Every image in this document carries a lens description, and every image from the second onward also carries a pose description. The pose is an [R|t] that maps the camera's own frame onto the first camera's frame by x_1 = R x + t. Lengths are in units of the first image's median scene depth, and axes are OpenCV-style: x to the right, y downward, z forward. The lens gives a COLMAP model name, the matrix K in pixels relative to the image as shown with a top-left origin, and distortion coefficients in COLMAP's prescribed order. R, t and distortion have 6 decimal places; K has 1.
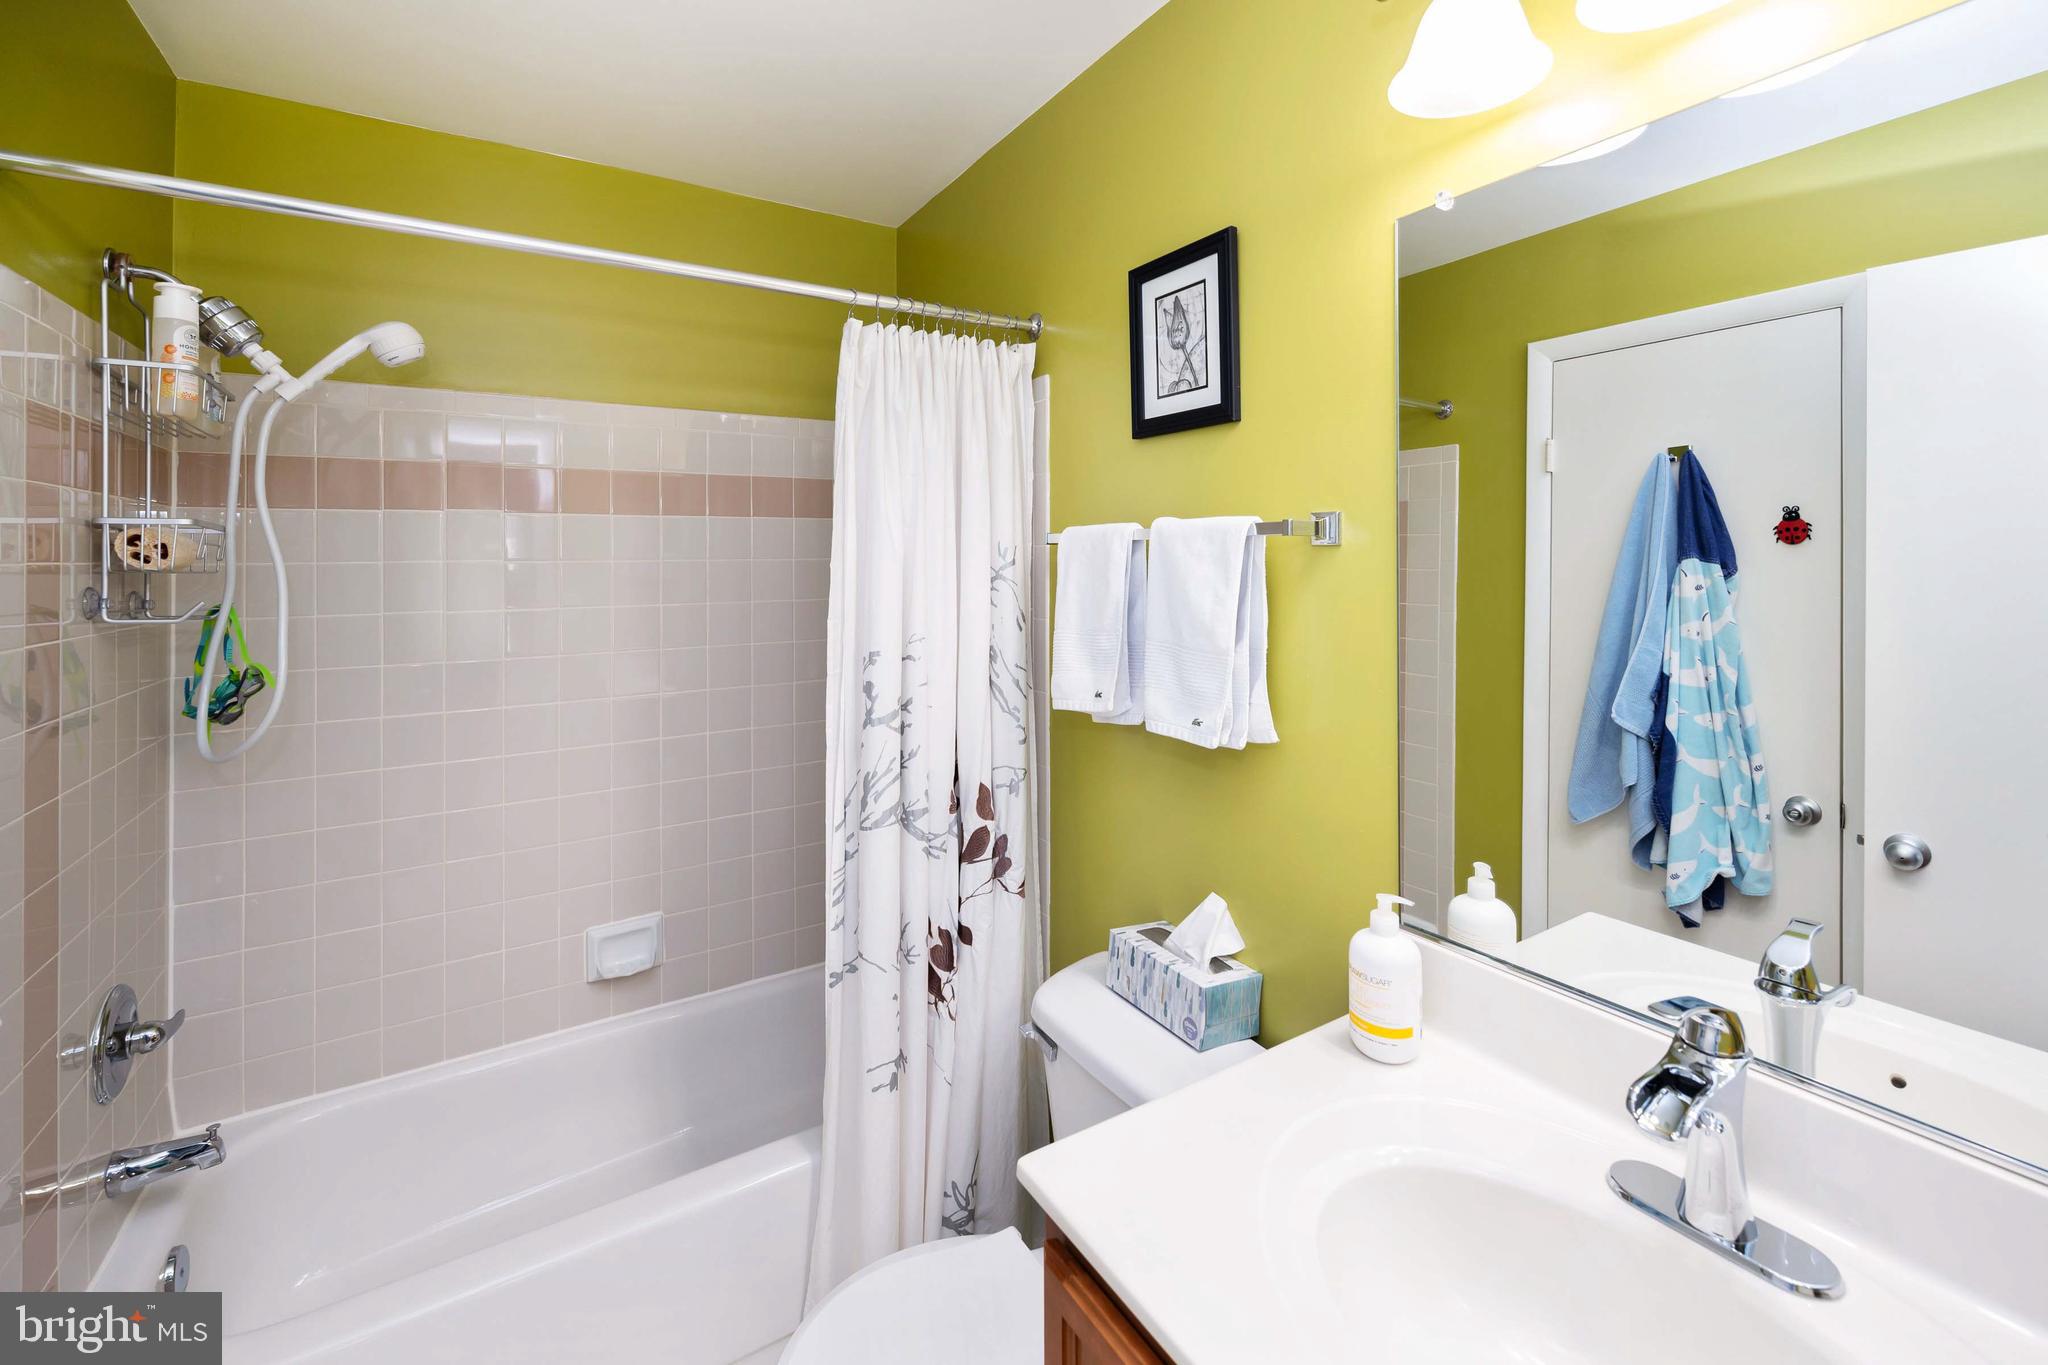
lens RADIAL K [[858.0, 0, 1024.0], [0, 858.0, 682.5], [0, 0, 1]] dist [-0.000477, -0.000085]
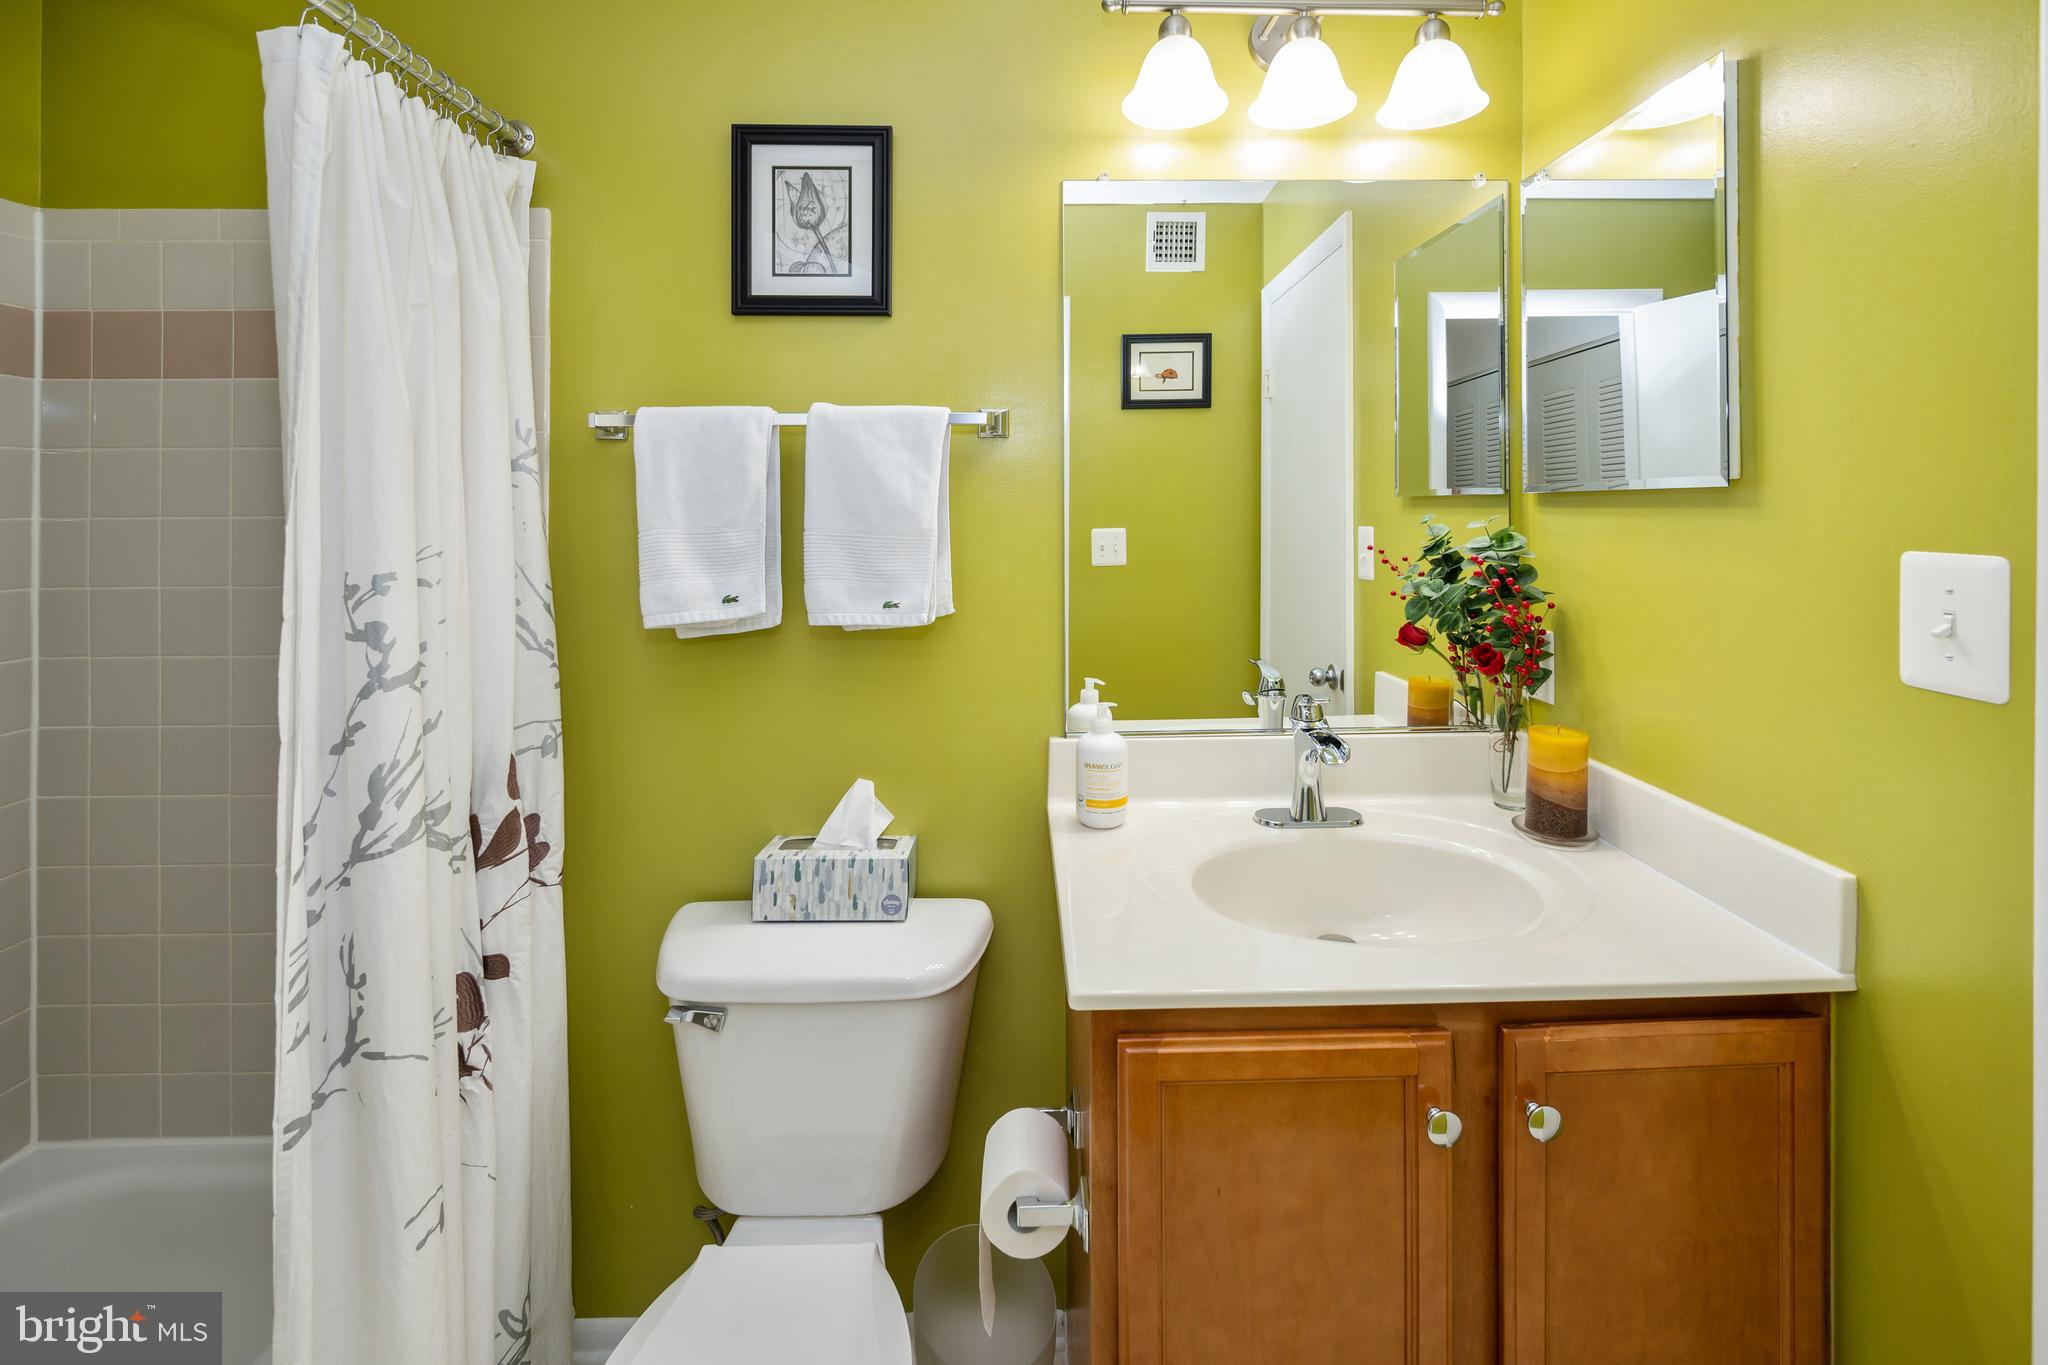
lens RADIAL K [[843.2, 0, 1027.9], [0, 843.2, 633.0], [0, 0, 1]] dist [0.000418, -0.000144]
pose [[0.521867, -0.128271, 0.843328, -0.490014], [0.121869, 0.989699, 0.075120, 0.020403], [-0.844277, 0.063572, 0.532123, 0.273734]]
